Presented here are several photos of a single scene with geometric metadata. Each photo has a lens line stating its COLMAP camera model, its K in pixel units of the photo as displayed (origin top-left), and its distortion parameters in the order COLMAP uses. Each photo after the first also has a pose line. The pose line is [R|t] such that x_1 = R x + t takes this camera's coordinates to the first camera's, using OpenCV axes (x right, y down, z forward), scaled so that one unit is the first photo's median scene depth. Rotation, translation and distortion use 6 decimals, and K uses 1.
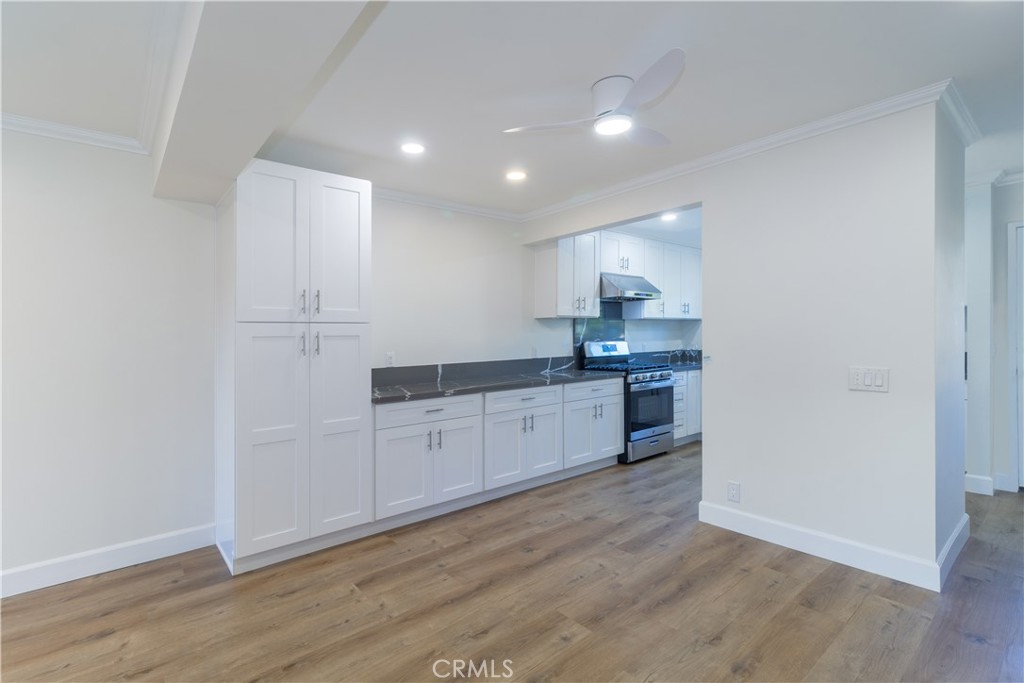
lens RADIAL K [[476.5, 0, 528.1], [0, 476.5, 341.0], [0, 0, 1]] dist [0.000303, 0.000224]
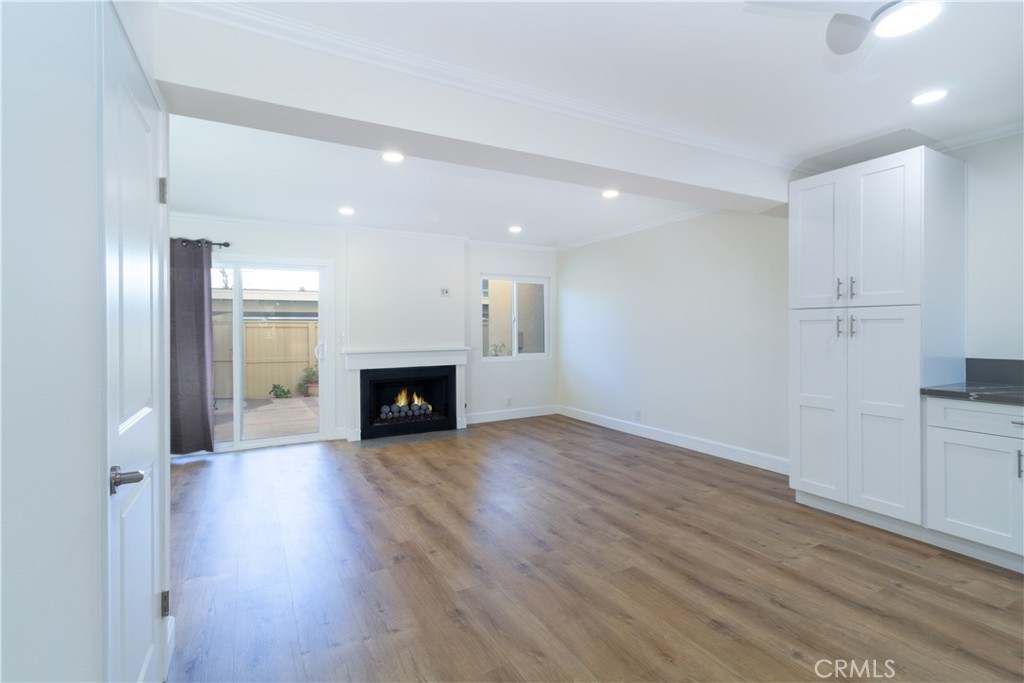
lens RADIAL K [[482.9, 0, 511.5], [0, 482.9, 325.4], [0, 0, 1]] dist [0.000136, -0.000168]
pose [[-0.210046, 0.011194, -0.977627, 0.842410], [-0.001929, 0.999928, 0.011864, -0.008731], [0.977690, 0.004378, -0.210009, 0.512446]]
